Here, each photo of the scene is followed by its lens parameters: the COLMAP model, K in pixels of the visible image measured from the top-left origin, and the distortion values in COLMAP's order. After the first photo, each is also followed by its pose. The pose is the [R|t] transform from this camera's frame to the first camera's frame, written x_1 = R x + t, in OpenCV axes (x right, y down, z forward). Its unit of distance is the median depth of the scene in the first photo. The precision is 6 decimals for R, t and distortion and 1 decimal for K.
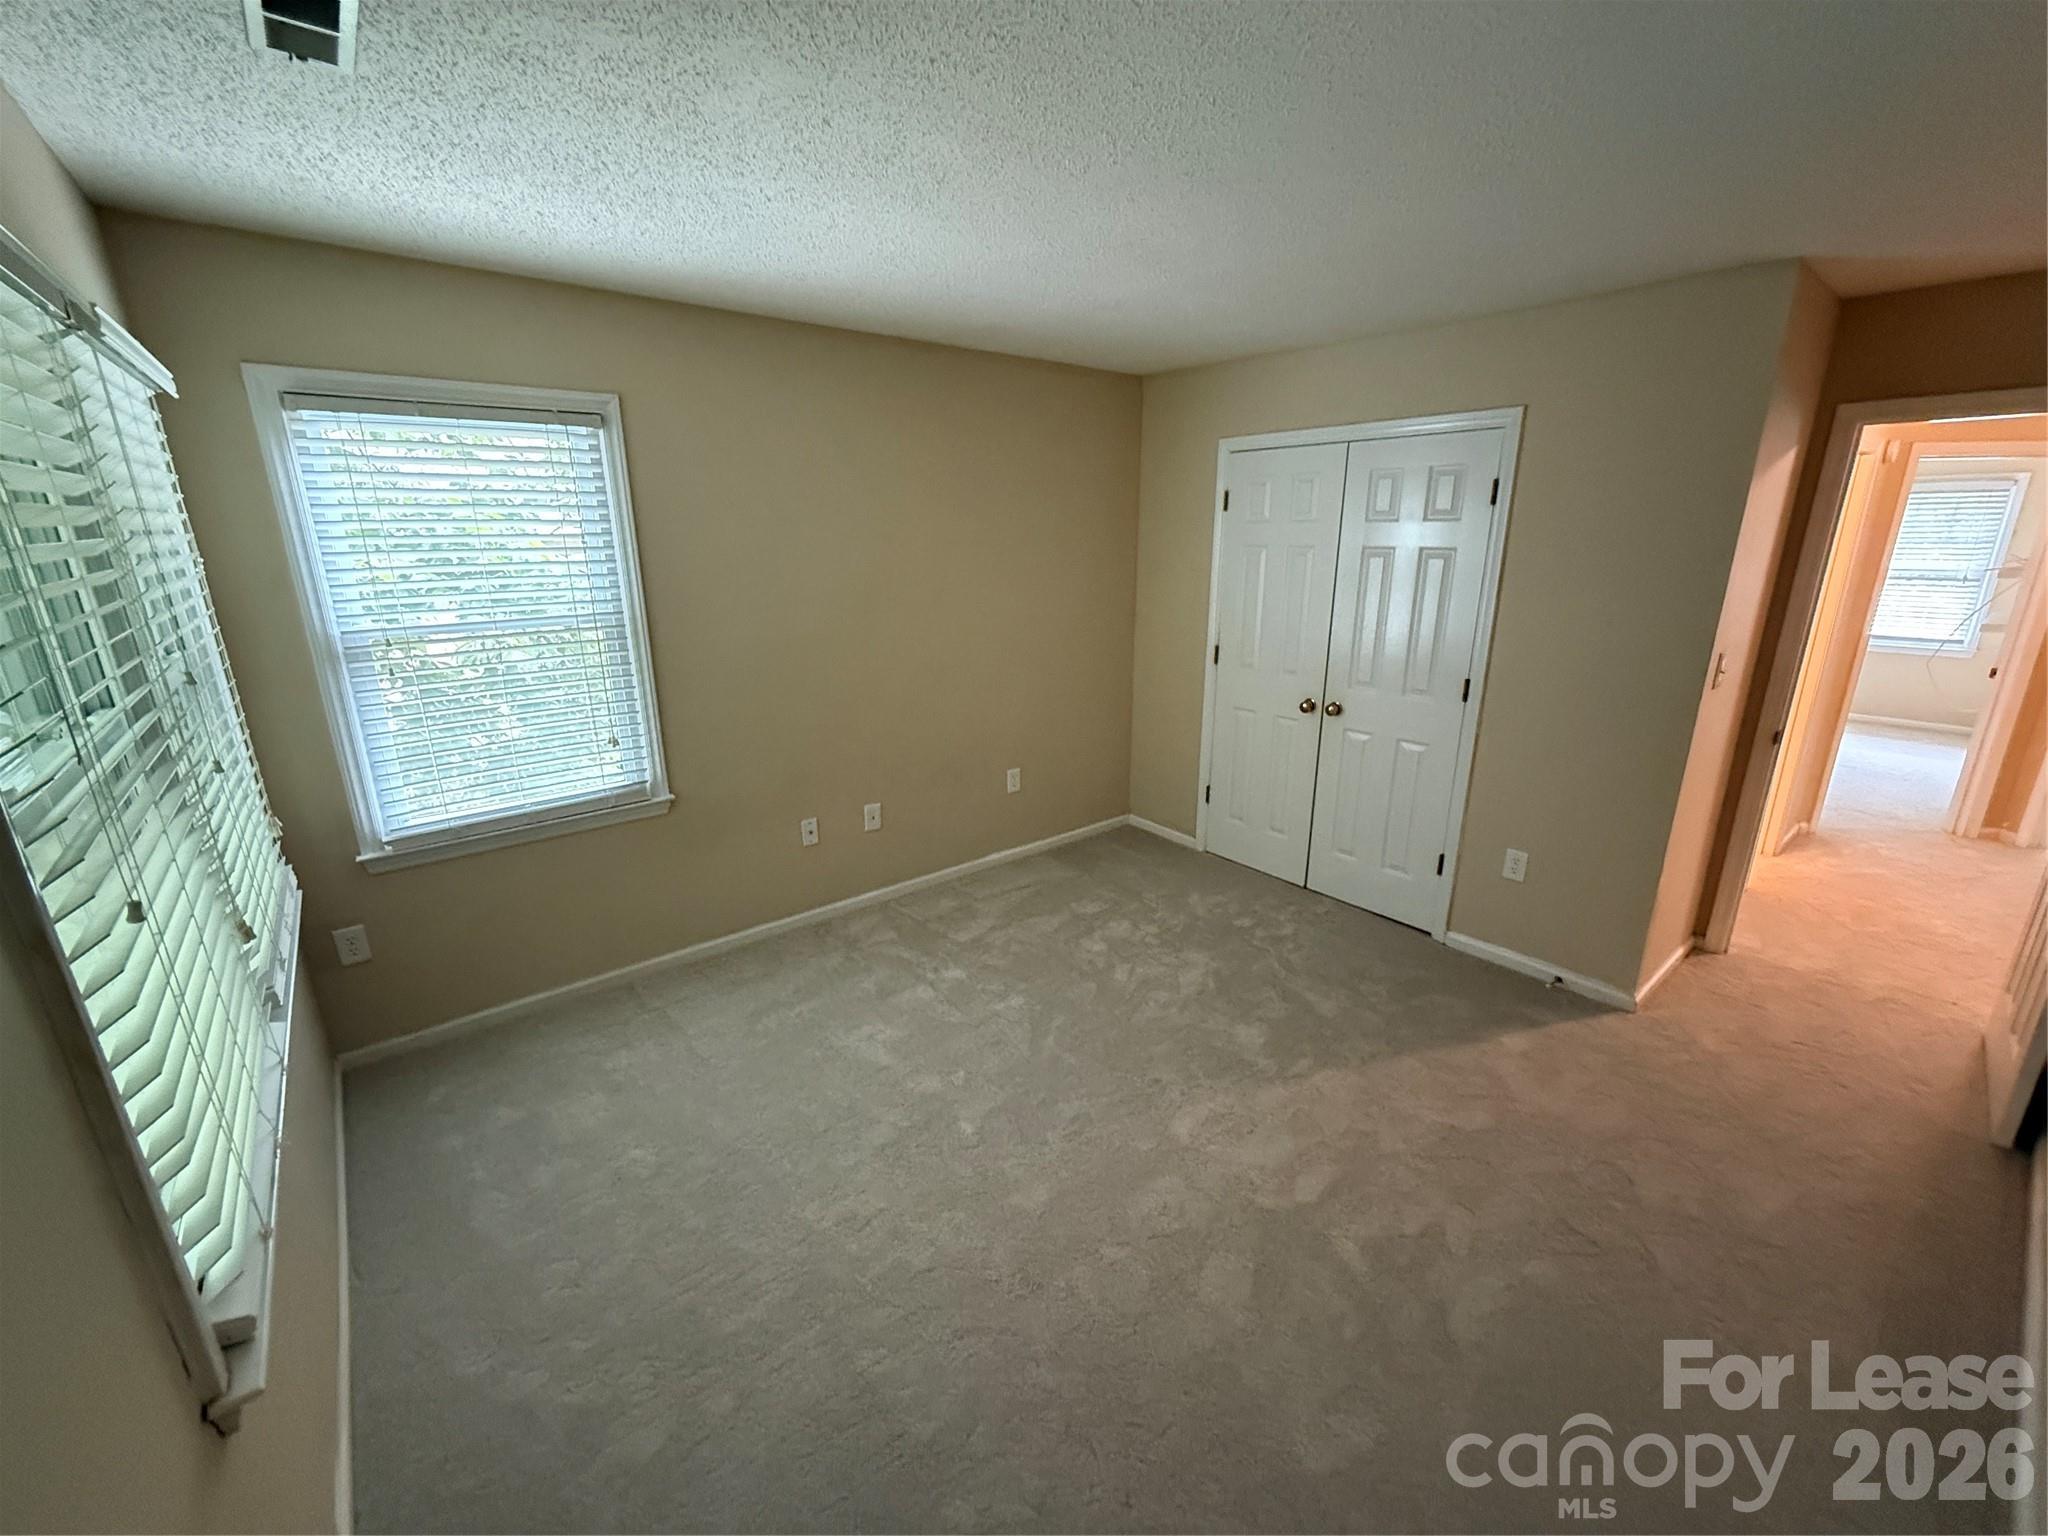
lens RADIAL K [[815.9, 0, 1028.0], [0, 815.9, 768.0], [0, 0, 1]] dist [0.000470, -0.000085]
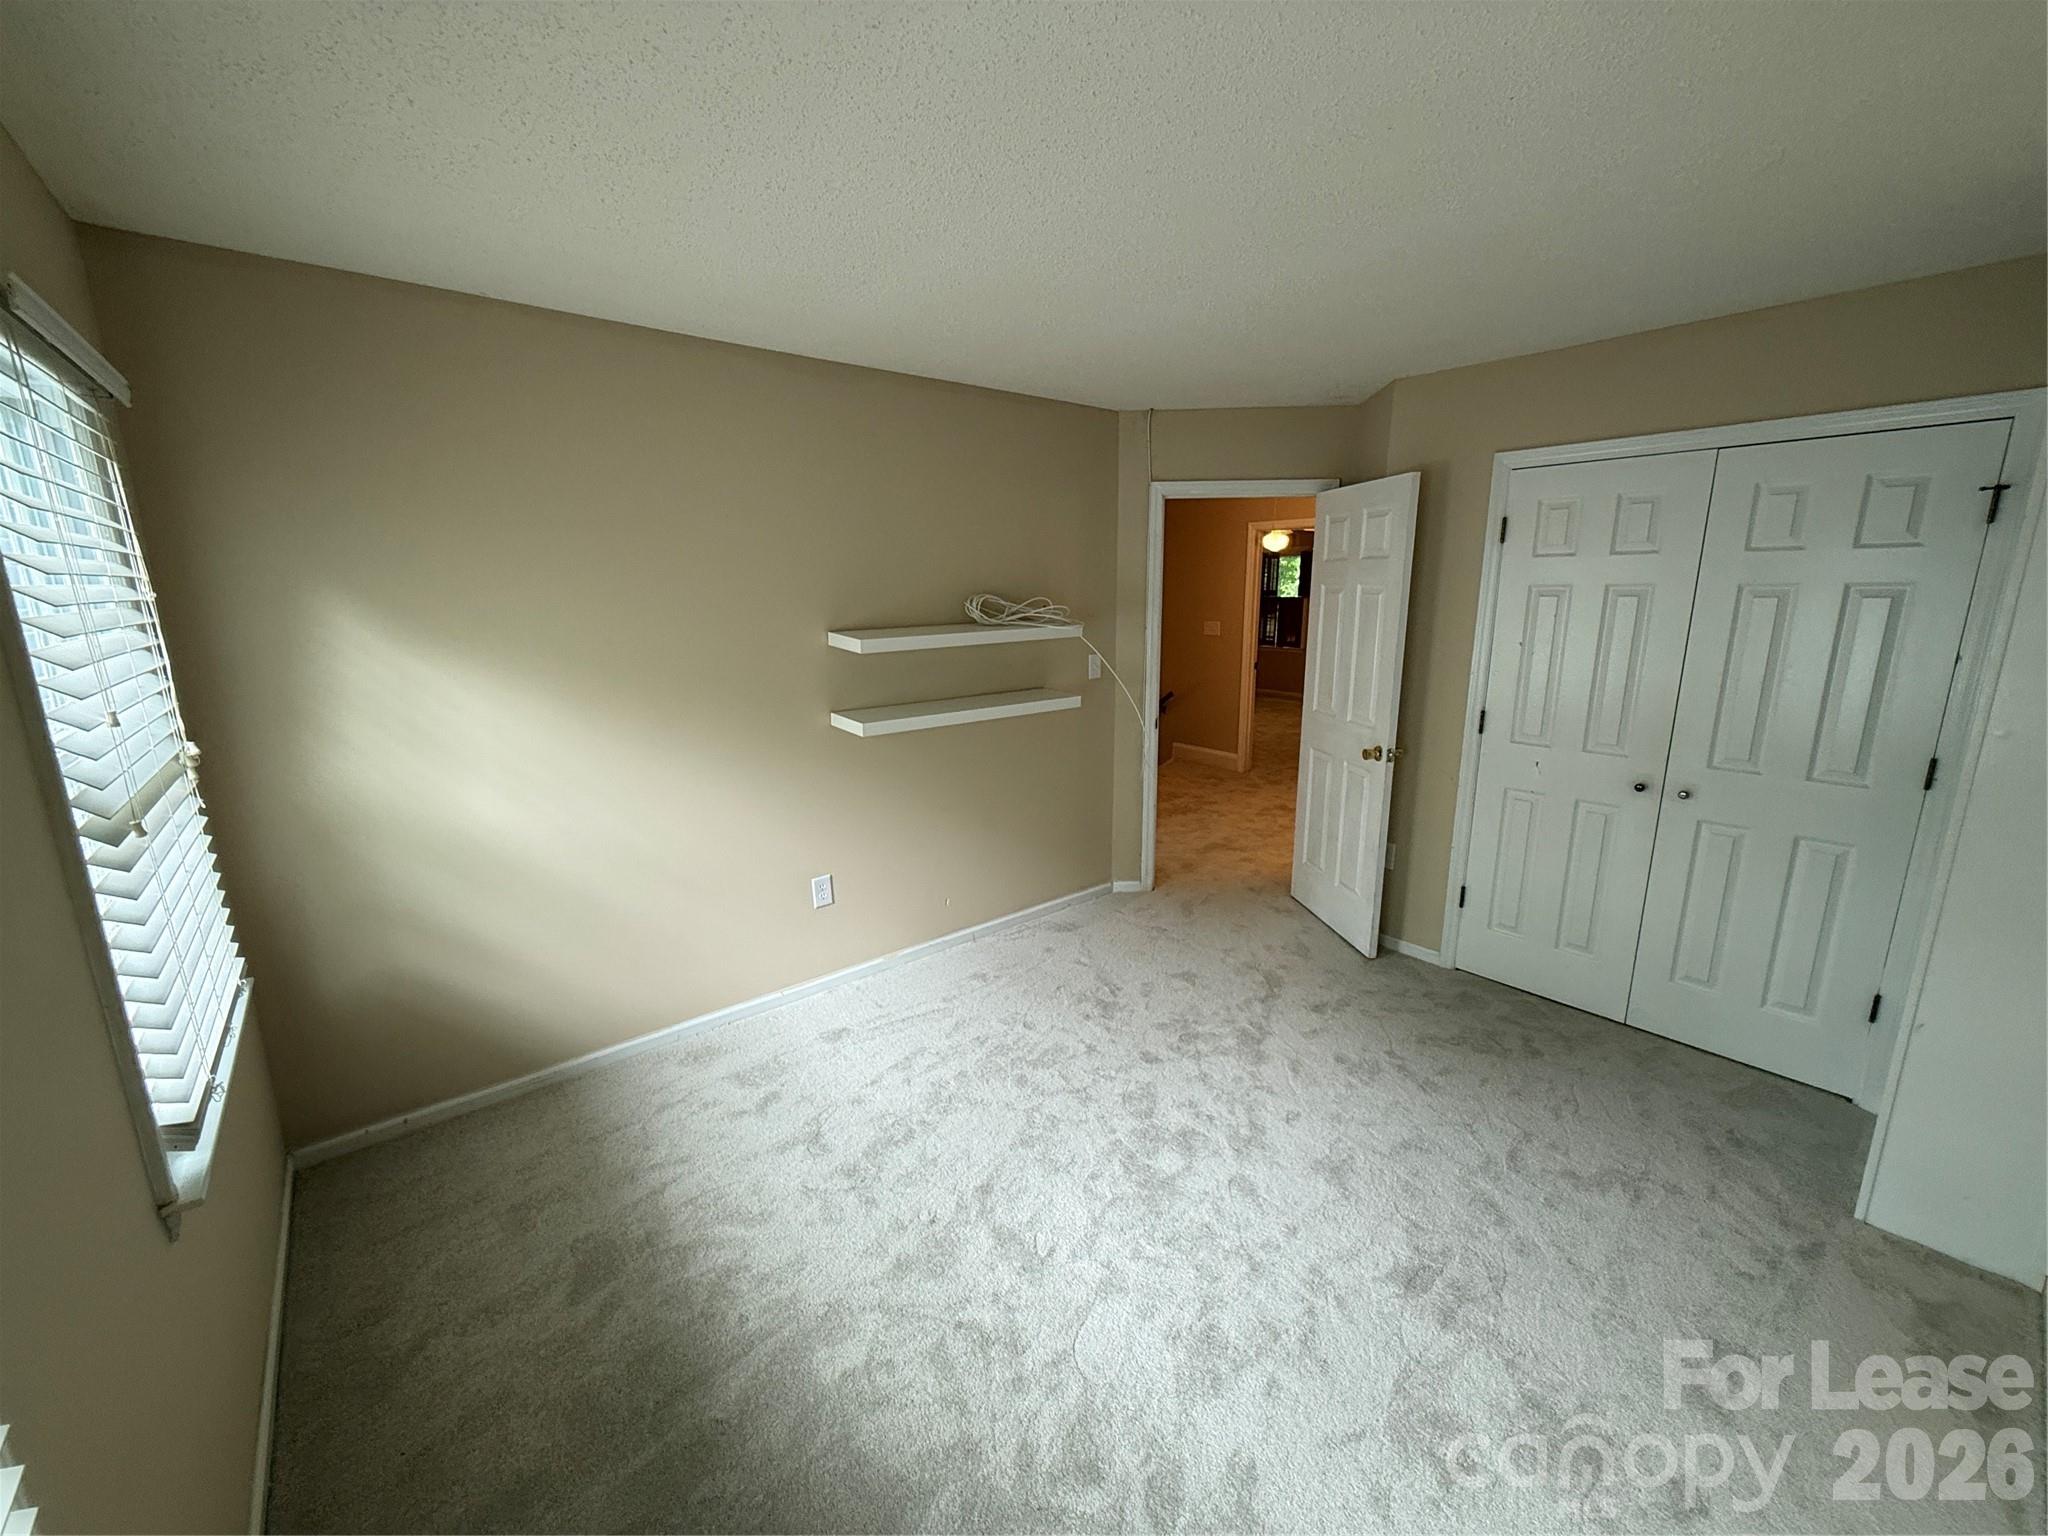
lens RADIAL K [[815.9, 0, 1028.0], [0, 815.9, 768.0], [0, 0, 1]] dist [0.000470, -0.000085]
pose [[0.999418, -0.024261, 0.023998, -0.207889], [0.025487, 0.998312, -0.052184, -0.060922], [-0.022692, 0.052765, 0.998349, 0.210541]]
